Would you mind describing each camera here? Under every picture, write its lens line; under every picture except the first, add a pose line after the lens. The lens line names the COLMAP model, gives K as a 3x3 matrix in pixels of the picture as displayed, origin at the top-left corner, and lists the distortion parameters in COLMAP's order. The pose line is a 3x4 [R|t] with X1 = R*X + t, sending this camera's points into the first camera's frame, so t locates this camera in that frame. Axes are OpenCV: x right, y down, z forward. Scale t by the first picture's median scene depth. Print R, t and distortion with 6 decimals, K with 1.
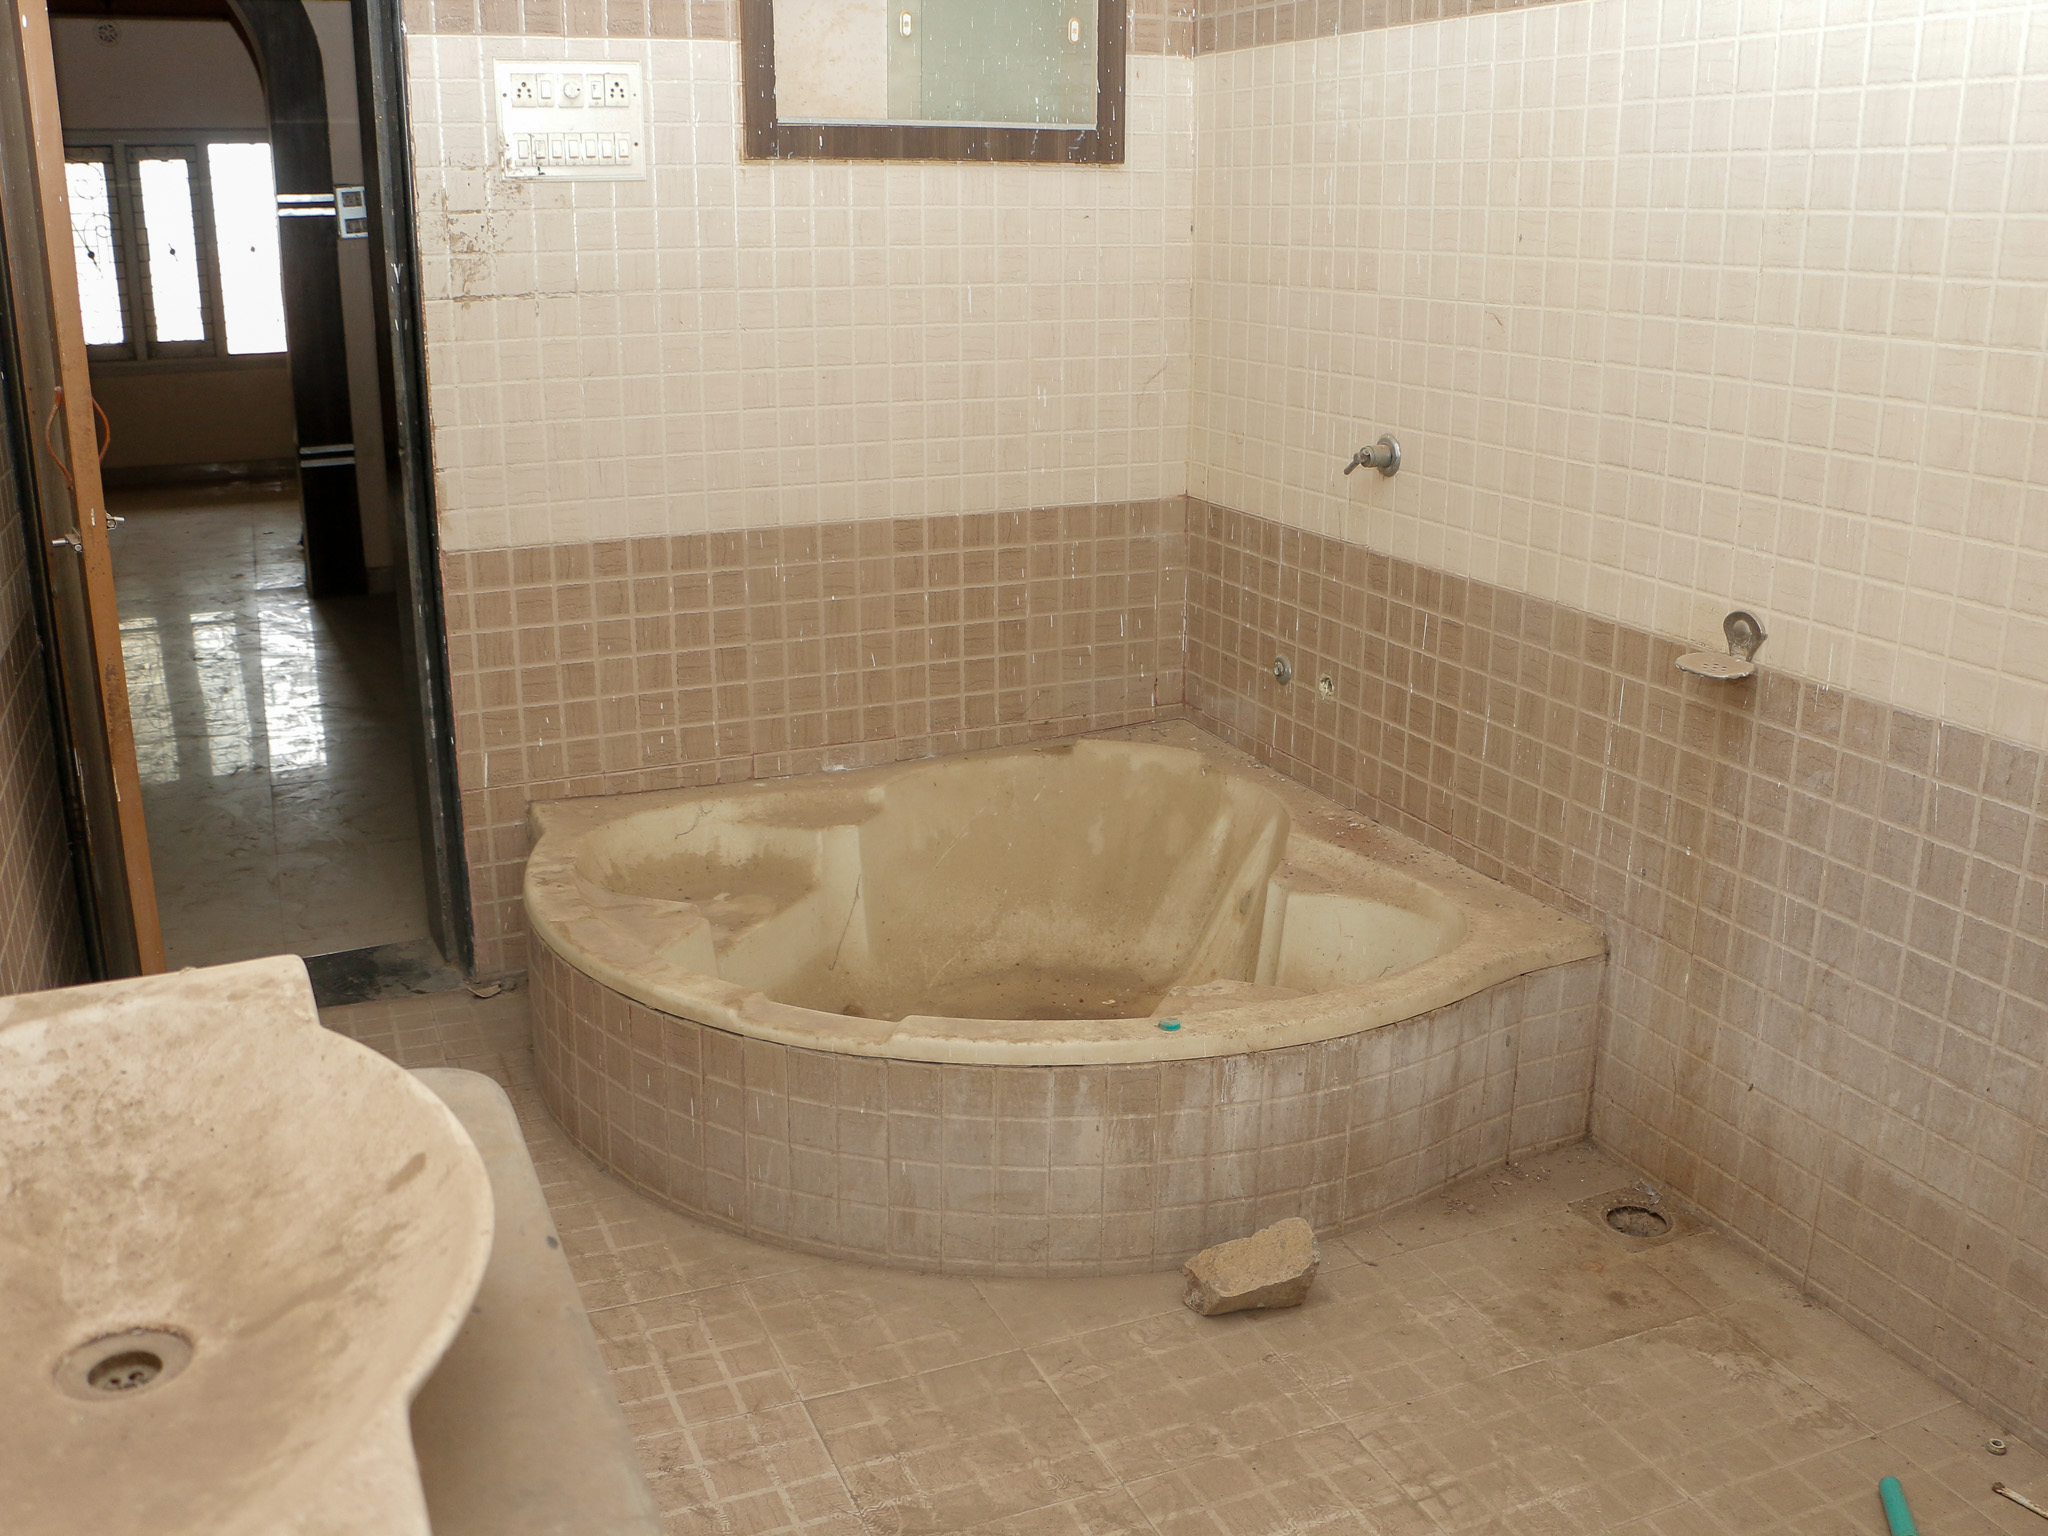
lens RADIAL K [[1871.8, 0, 1024.0], [0, 1871.8, 768.0], [0, 0, 1]] dist [-0.191181, 0.168849]
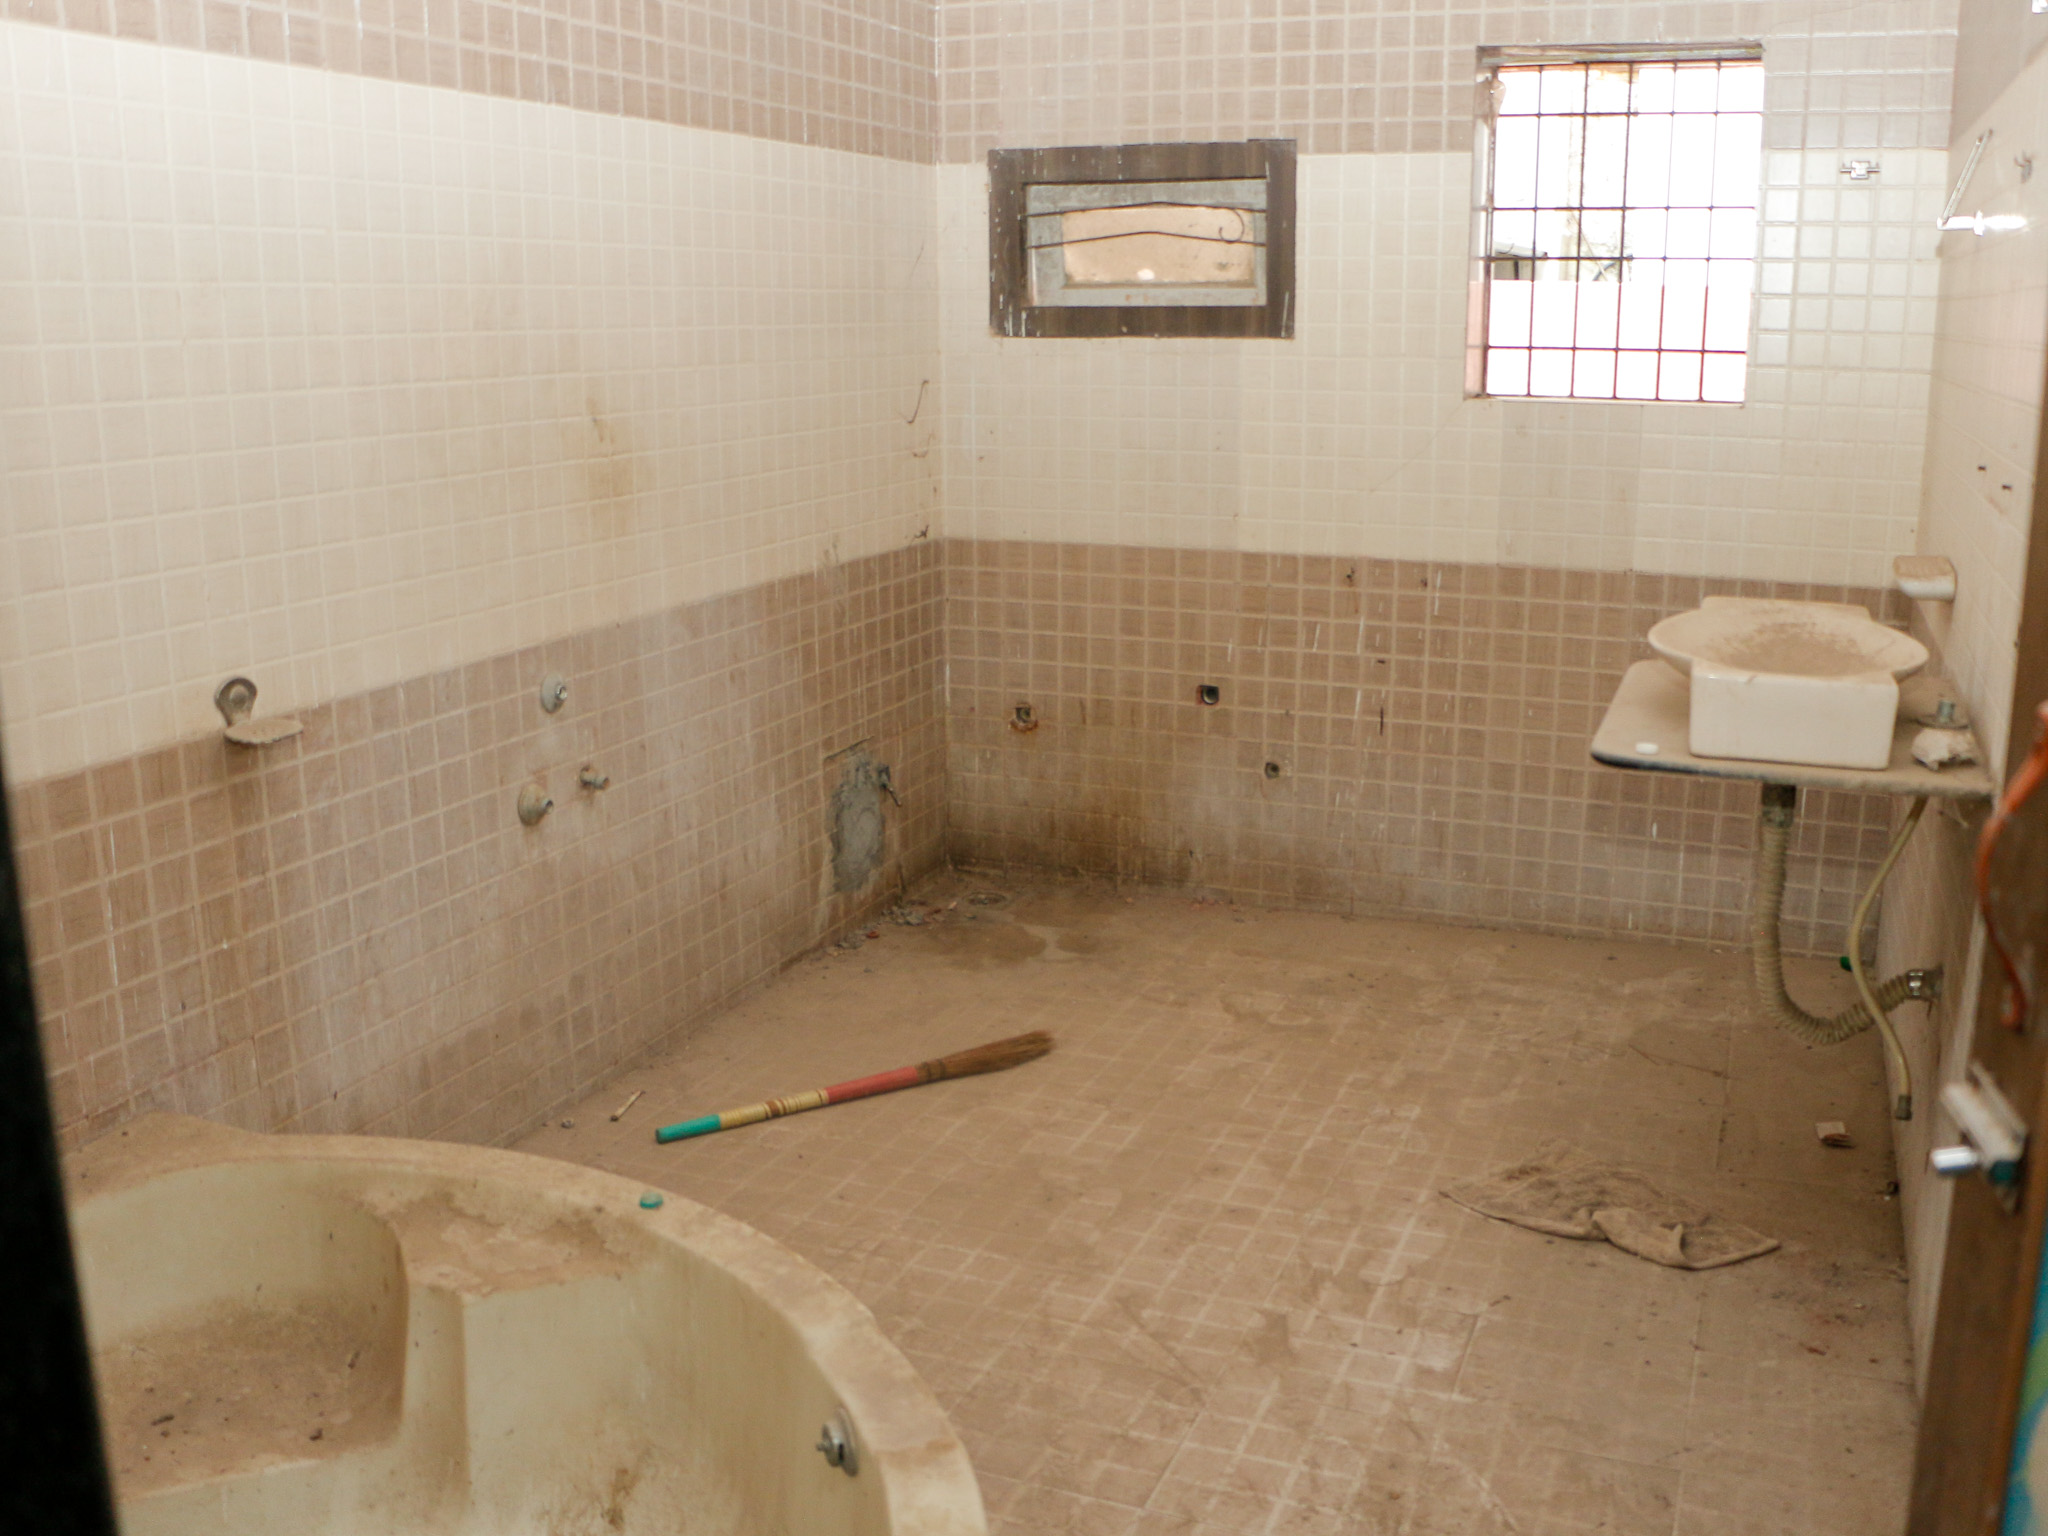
lens RADIAL K [[1871.8, 0, 1024.0], [0, 1871.8, 768.0], [0, 0, 1]] dist [-0.191181, 0.168849]
pose [[-0.698937, -0.165001, 0.695889, -0.634964], [0.210857, 0.882229, 0.420964, -0.382433], [-0.683393, 0.440960, -0.581831, 1.341697]]
